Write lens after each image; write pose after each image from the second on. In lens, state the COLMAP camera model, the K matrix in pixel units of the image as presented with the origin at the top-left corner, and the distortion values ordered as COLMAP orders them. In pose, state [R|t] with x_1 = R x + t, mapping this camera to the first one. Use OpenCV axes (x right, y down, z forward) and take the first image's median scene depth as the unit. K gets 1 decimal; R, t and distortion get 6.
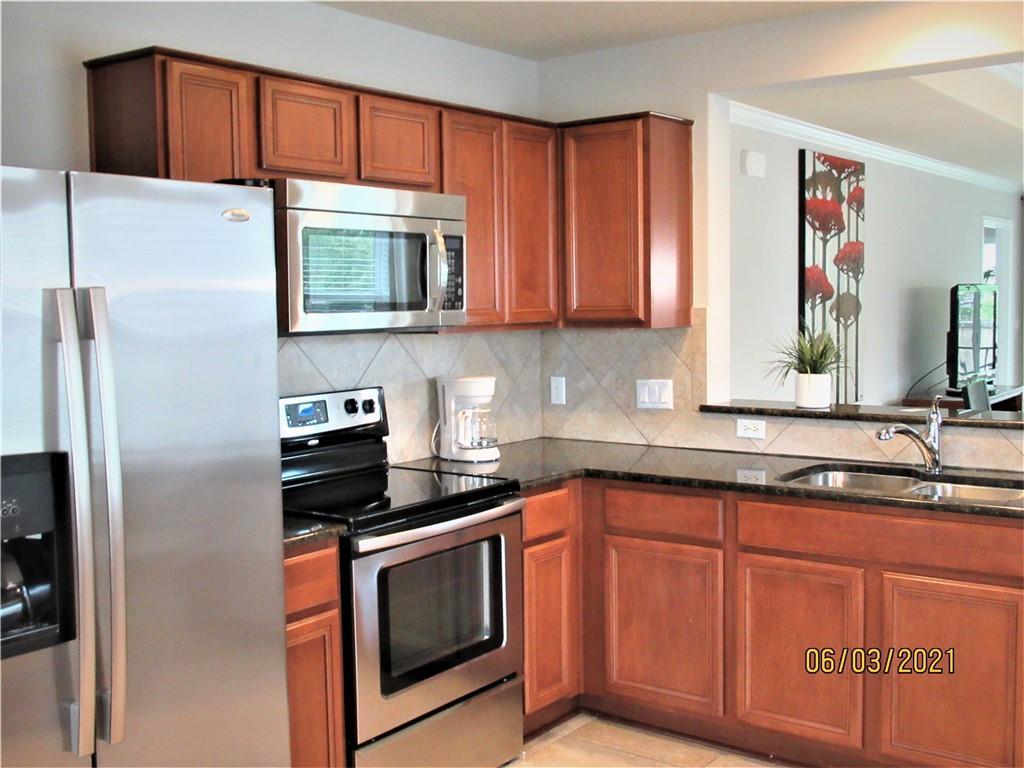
lens RADIAL K [[1150.0, 0, 511.3], [0, 1150.0, 384.8], [0, 0, 1]] dist [-0.016131, 0.000000]
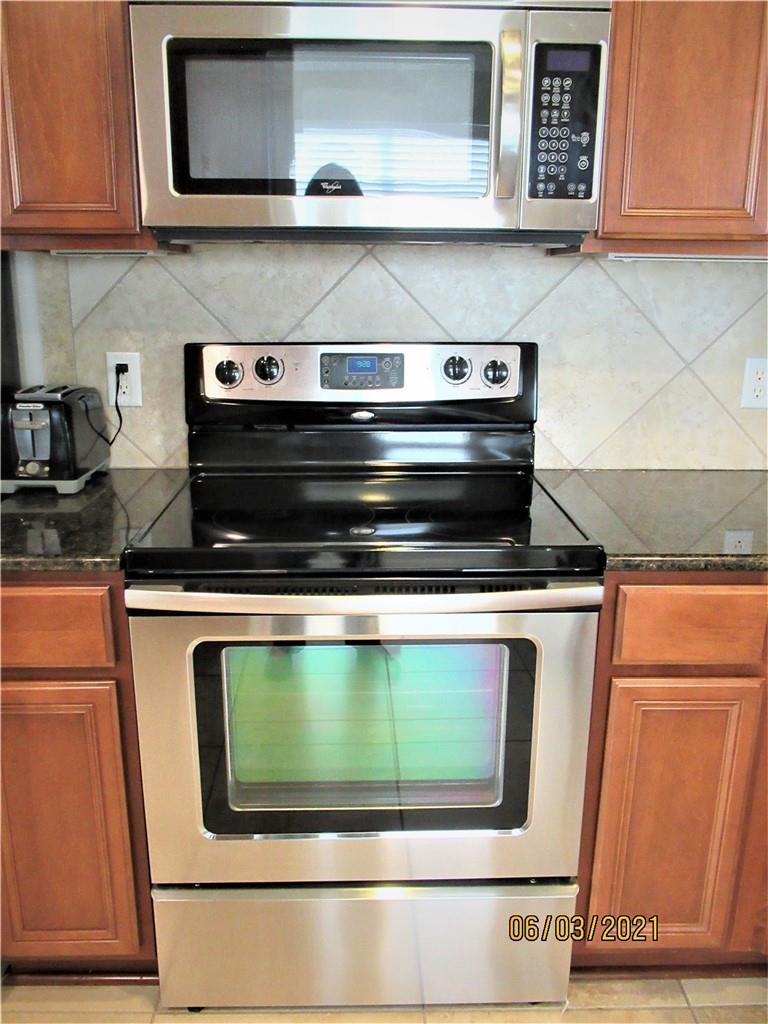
lens RADIAL K [[877.3, 0, 384.0], [0, 877.3, 512.8], [0, 0, 1]] dist [-0.029381, 0.003803]
pose [[0.617835, 0.223737, -0.753805, 0.228636], [-0.076225, 0.971191, 0.225783, -0.010546], [0.782605, -0.082038, 0.617090, 0.682451]]
